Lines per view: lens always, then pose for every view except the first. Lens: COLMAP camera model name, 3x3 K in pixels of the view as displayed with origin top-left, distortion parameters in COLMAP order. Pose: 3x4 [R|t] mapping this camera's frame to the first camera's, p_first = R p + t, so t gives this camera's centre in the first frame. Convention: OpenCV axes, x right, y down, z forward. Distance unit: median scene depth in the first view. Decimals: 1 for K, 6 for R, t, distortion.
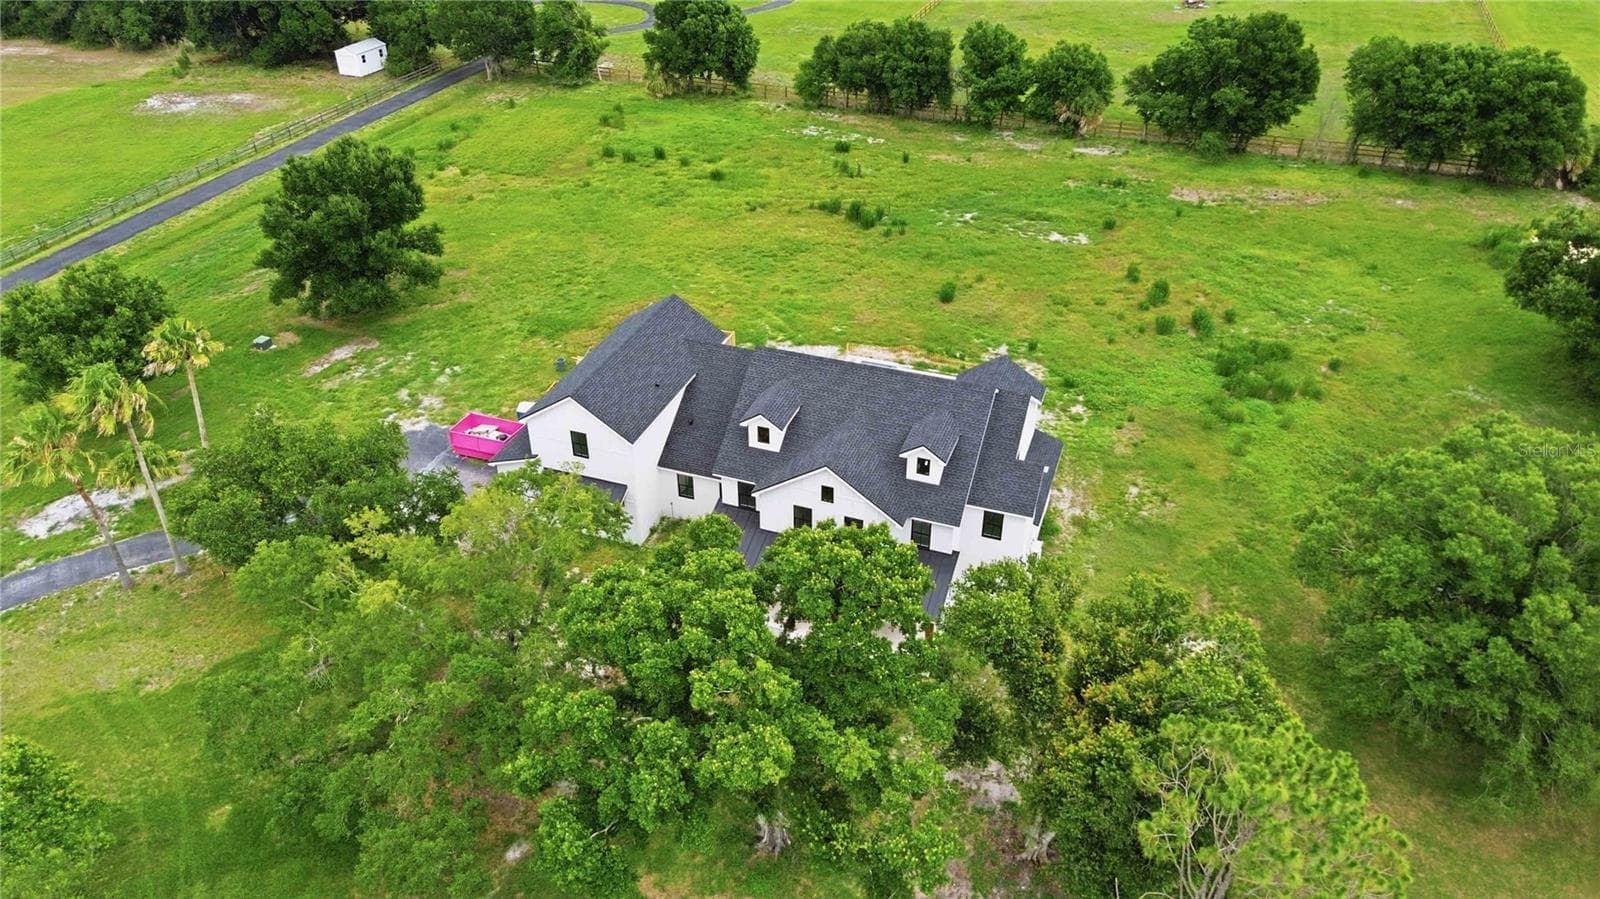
lens RADIAL K [[1163.1, 0, 800.0], [0, 1163.1, 449.5], [0, 0, 1]] dist [0.093264, -0.096069]
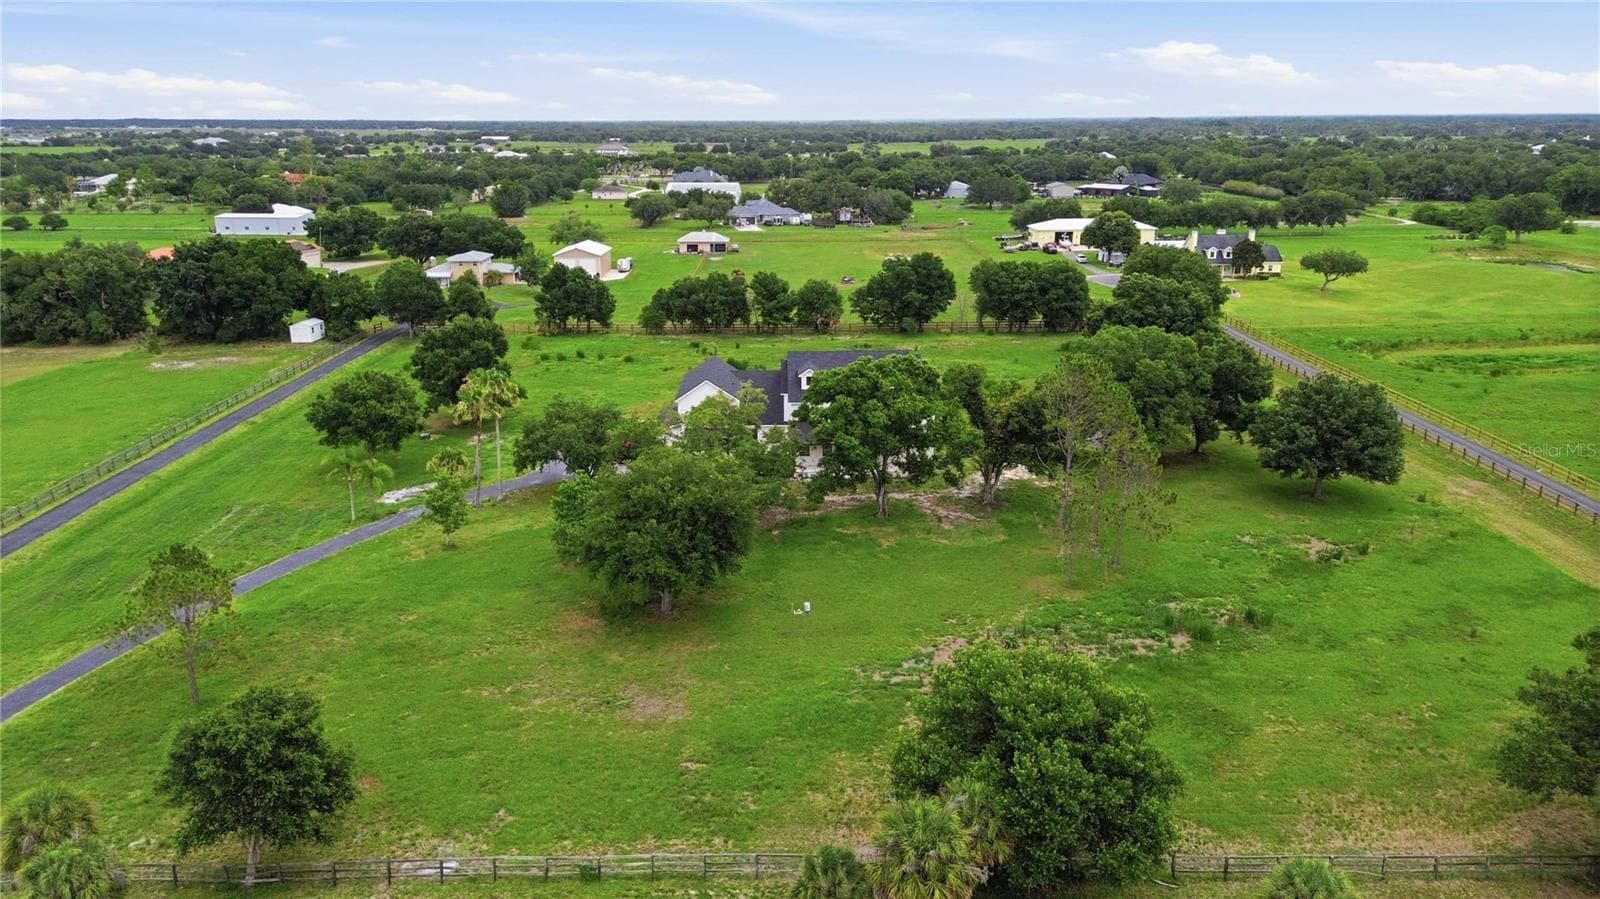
lens RADIAL K [[1163.1, 0, 800.0], [0, 1163.1, 449.5], [0, 0, 1]] dist [0.093264, -0.096069]
pose [[0.933953, -0.096520, 0.344115, -0.383685], [0.196780, 0.942630, -0.269677, 0.324983], [-0.298344, 0.319581, 0.899366, -0.405753]]
